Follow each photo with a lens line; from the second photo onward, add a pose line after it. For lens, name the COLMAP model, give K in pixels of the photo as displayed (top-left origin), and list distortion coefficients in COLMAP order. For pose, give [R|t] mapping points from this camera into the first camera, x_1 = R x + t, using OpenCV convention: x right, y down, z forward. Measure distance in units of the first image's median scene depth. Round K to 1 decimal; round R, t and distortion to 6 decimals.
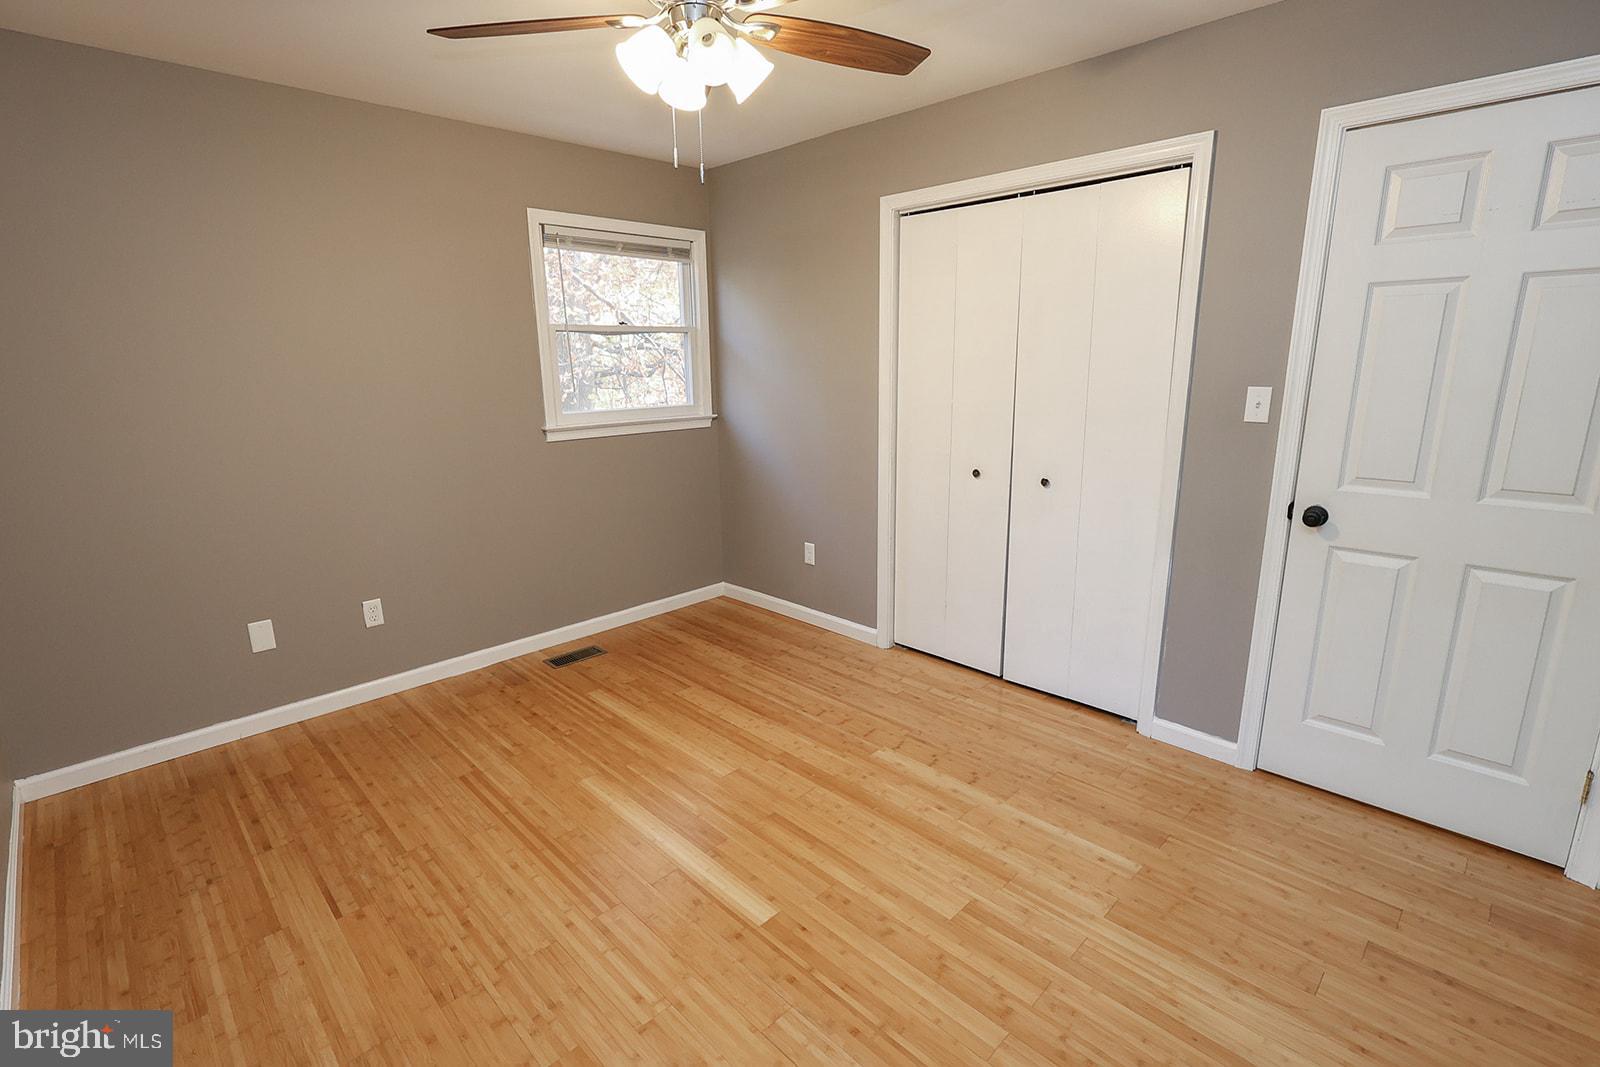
lens RADIAL K [[740.5, 0, 798.5], [0, 740.5, 542.4], [0, 0, 1]] dist [-0.001329, -0.000864]
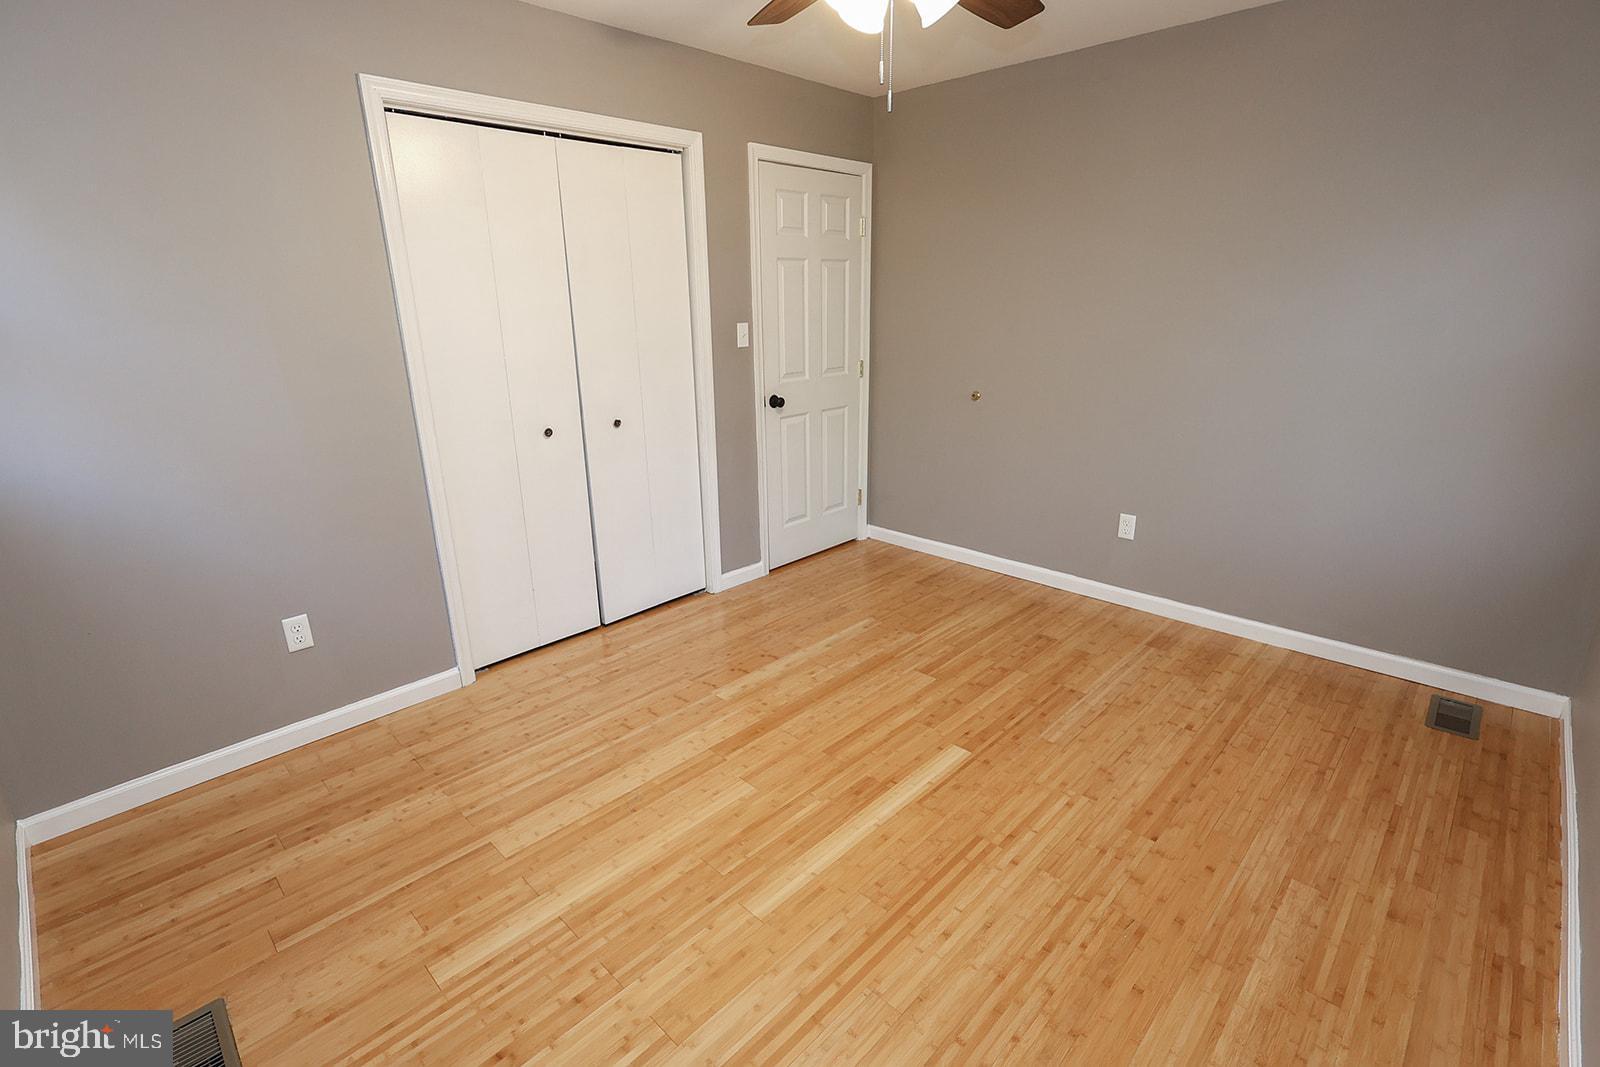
lens RADIAL K [[740.5, 0, 787.5], [0, 740.5, 540.1], [0, 0, 1]] dist [-0.001329, -0.000864]
pose [[-0.010881, -0.297867, 0.954545, -0.943594], [0.261643, 0.920496, 0.290224, -0.218212], [-0.965103, 0.252908, 0.067919, 0.926106]]
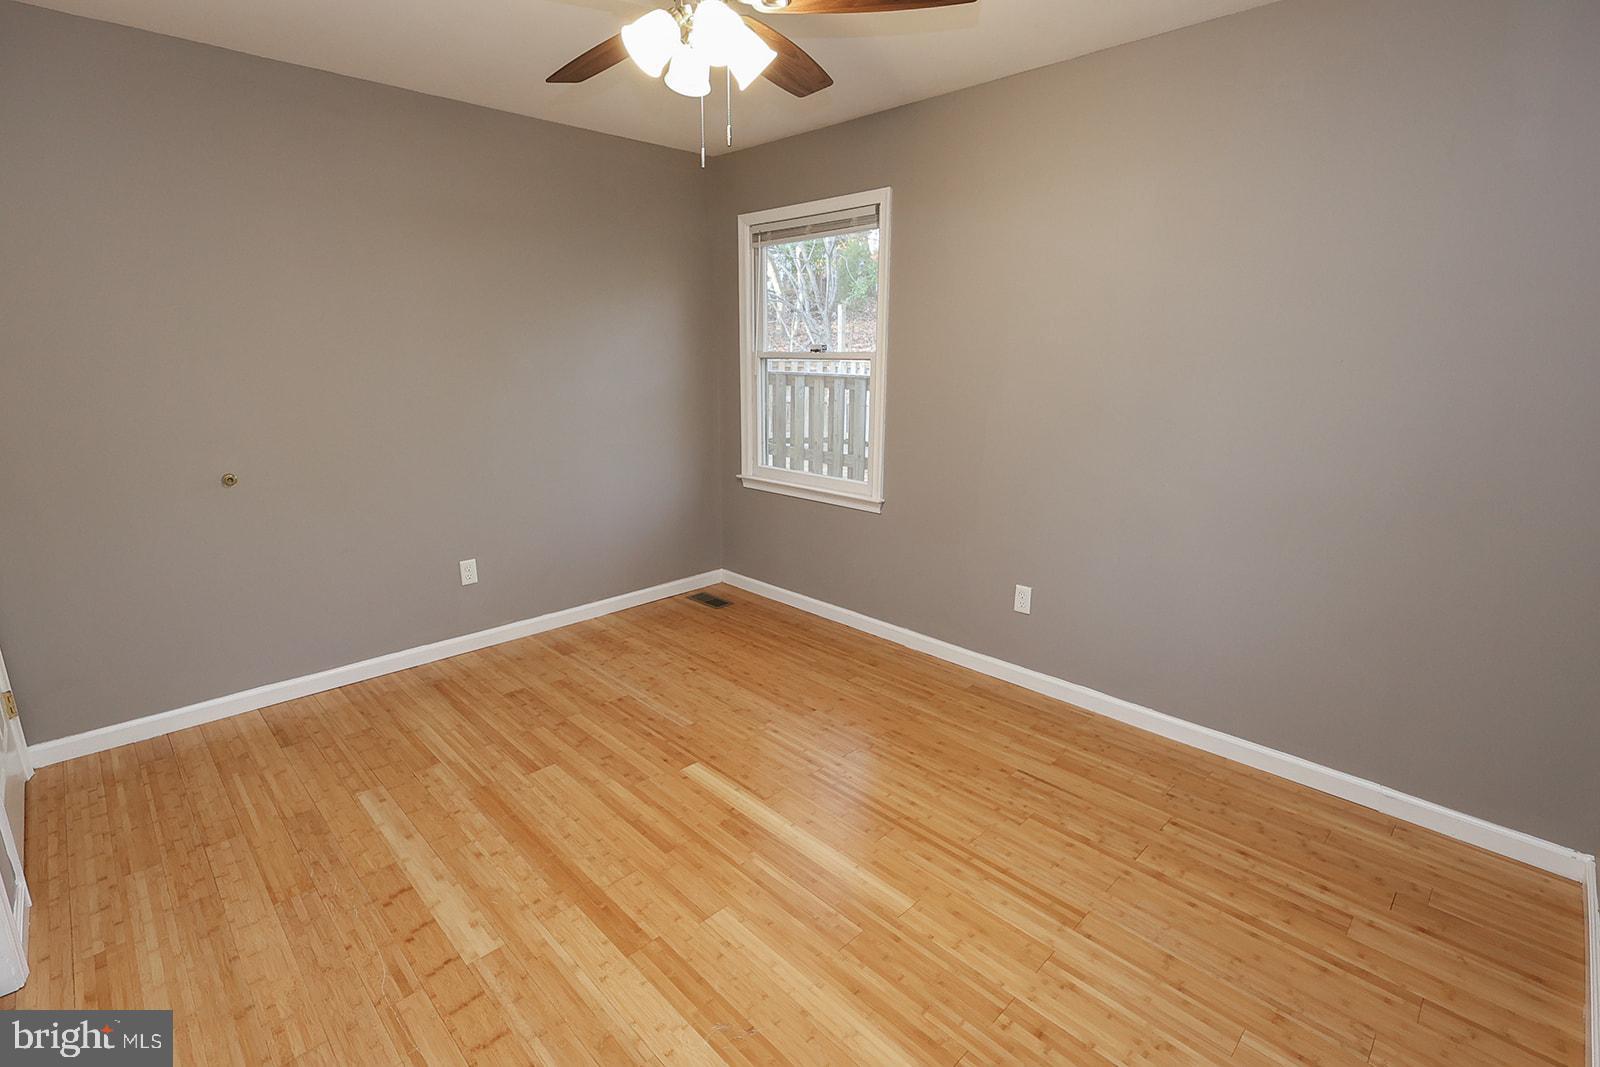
lens RADIAL K [[740.5, 0, 797.0], [0, 740.5, 542.1], [0, 0, 1]] dist [-0.001329, -0.000864]
pose [[-0.999936, 0.008657, 0.007339, -0.205043], [0.011130, 0.874602, 0.484714, -0.404910], [-0.002223, 0.484765, -0.874642, 1.638886]]
